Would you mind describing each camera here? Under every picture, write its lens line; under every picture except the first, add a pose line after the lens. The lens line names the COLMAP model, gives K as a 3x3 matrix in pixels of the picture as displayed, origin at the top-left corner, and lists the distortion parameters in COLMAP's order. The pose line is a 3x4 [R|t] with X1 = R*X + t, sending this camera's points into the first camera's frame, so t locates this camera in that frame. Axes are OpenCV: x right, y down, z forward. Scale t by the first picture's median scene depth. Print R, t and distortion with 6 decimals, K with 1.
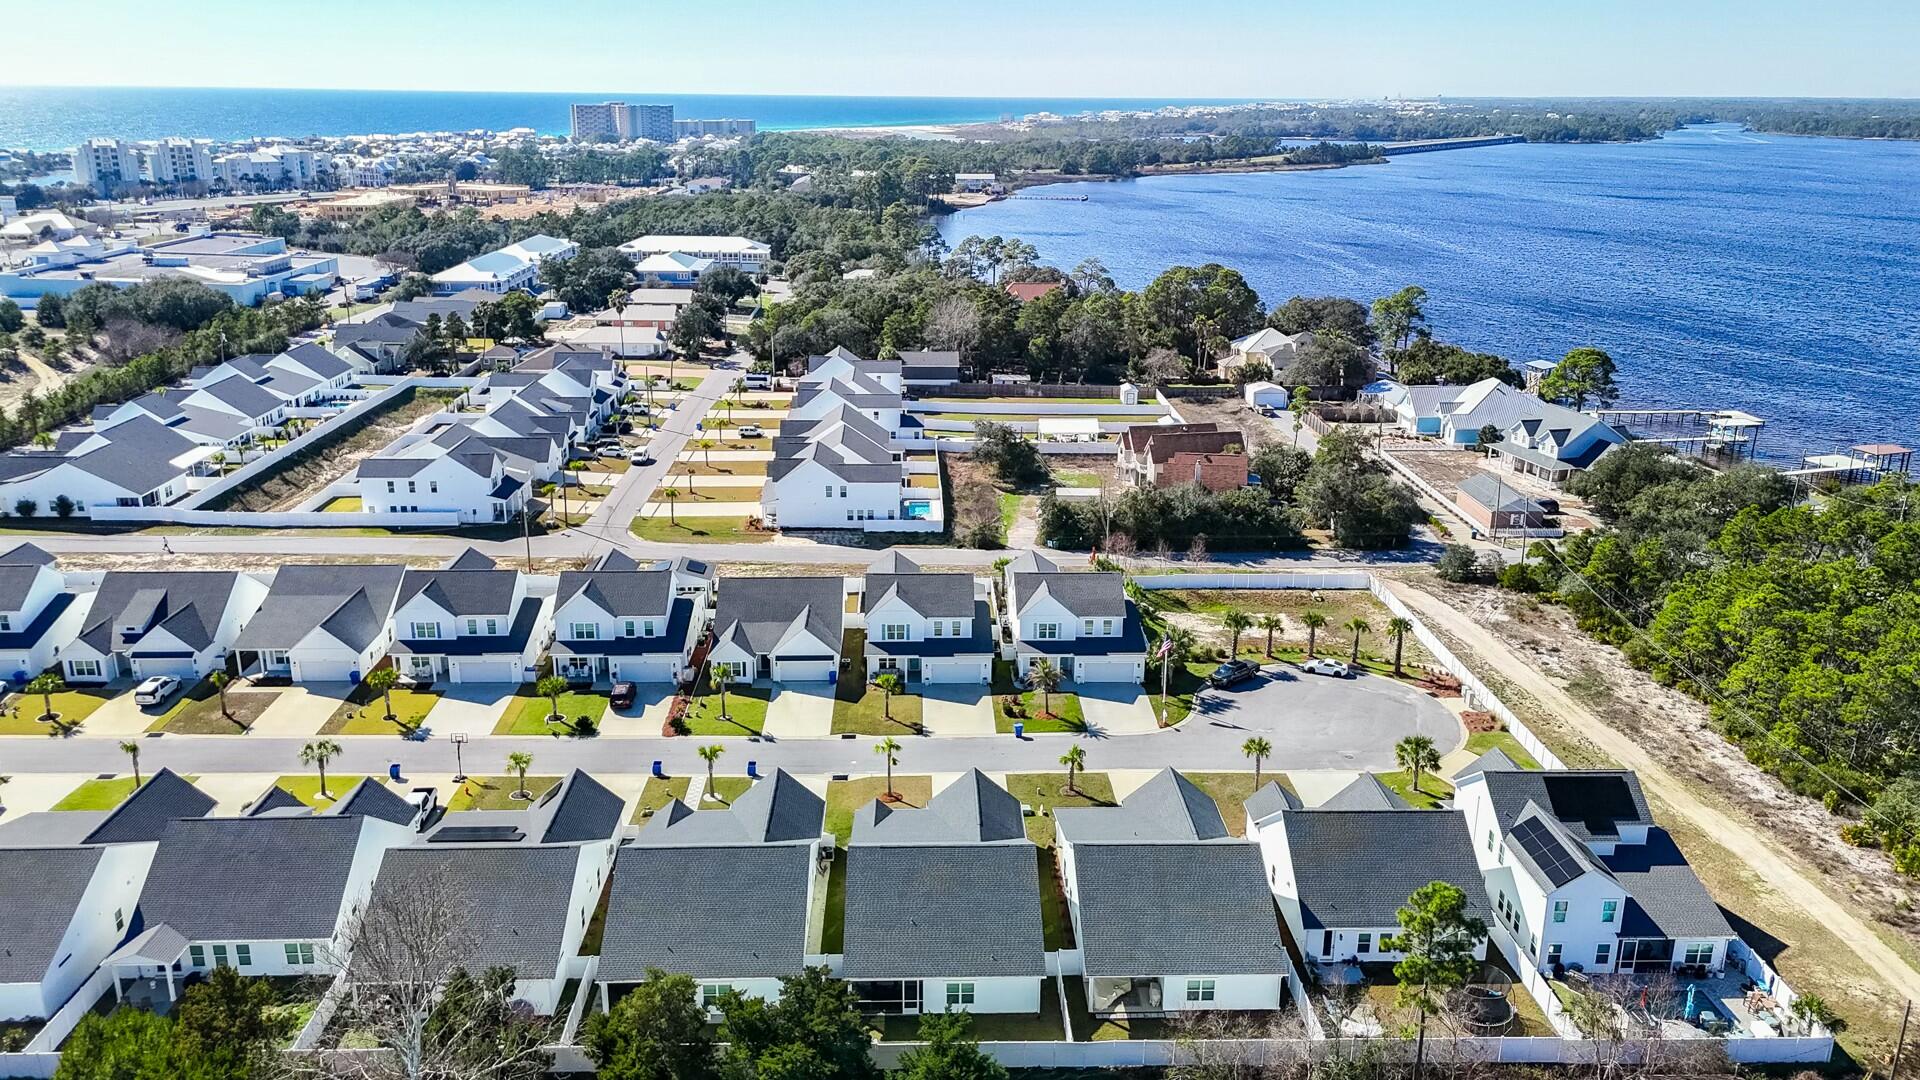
lens RADIAL K [[1439.8, 0, 960.0], [0, 1439.8, 540.0], [0, 0, 1]] dist [0.096565, -0.120569]
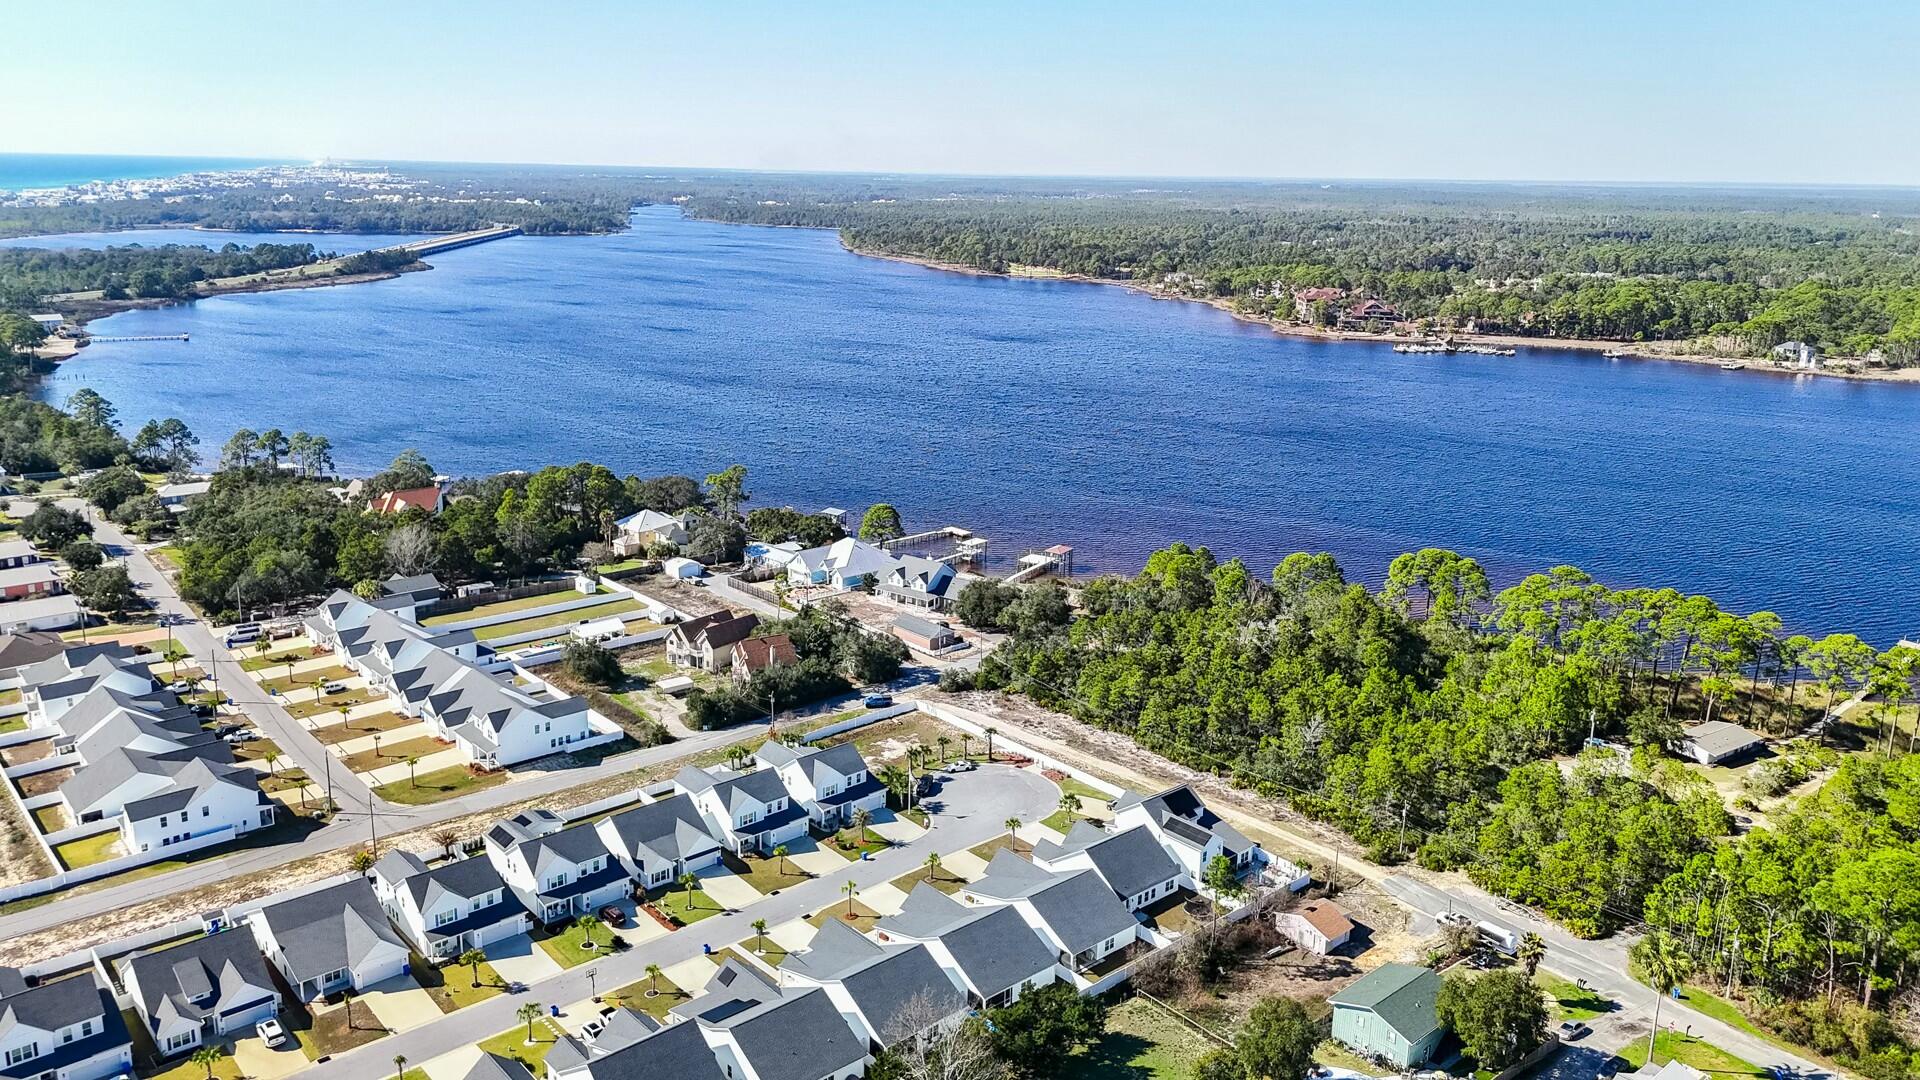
lens RADIAL K [[1407.3, 0, 960.0], [0, 1407.3, 540.0], [0, 0, 1]] dist [0.085470, -0.089354]
pose [[0.770393, -0.156736, 0.618003, -0.748232], [0.176726, 0.983826, 0.029211, -0.228824], [-0.612586, 0.086714, 0.785633, -0.327765]]
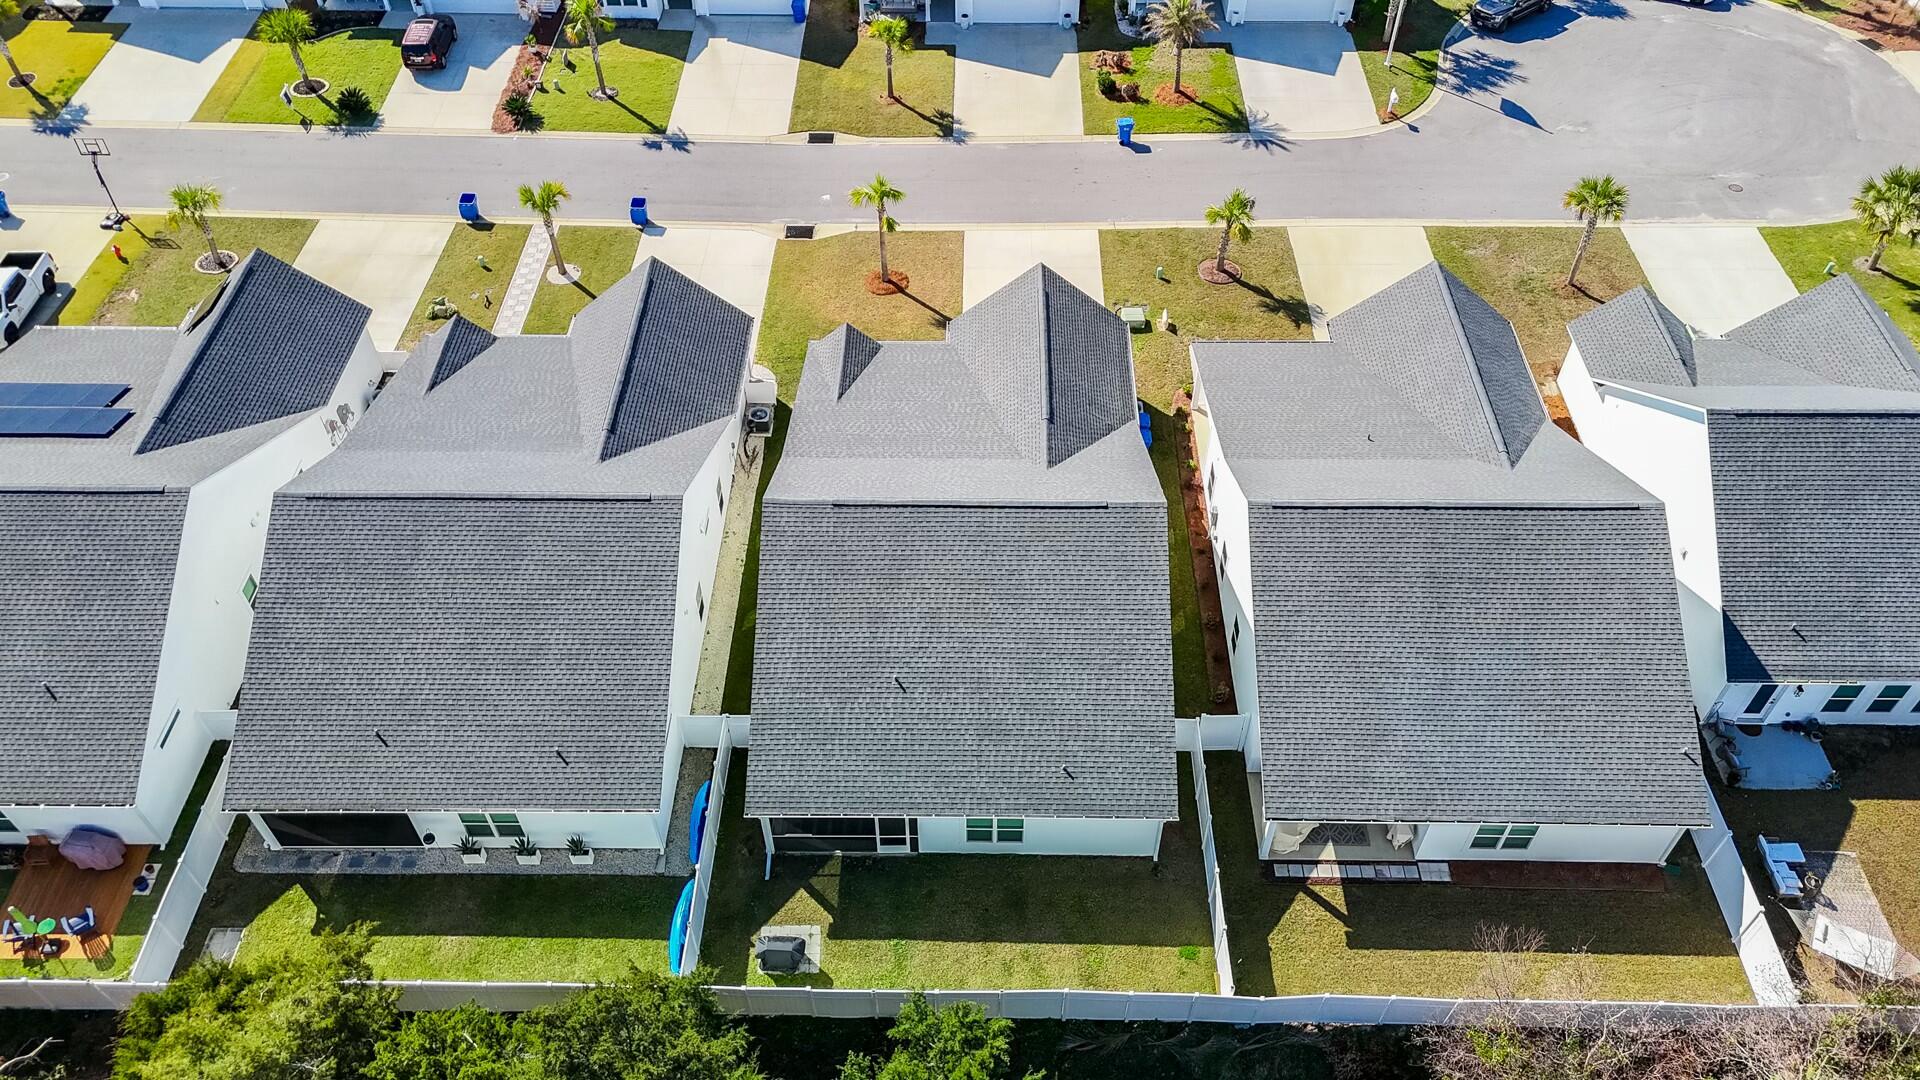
lens RADIAL K [[1407.3, 0, 960.0], [0, 1407.3, 540.0], [0, 0, 1]] dist [0.085470, -0.089354]
pose [[0.998804, 0.024822, -0.042133, 0.003780], [-0.000596, 0.867712, 0.497067, -0.002378], [0.048898, -0.496448, 0.866688, 0.412292]]
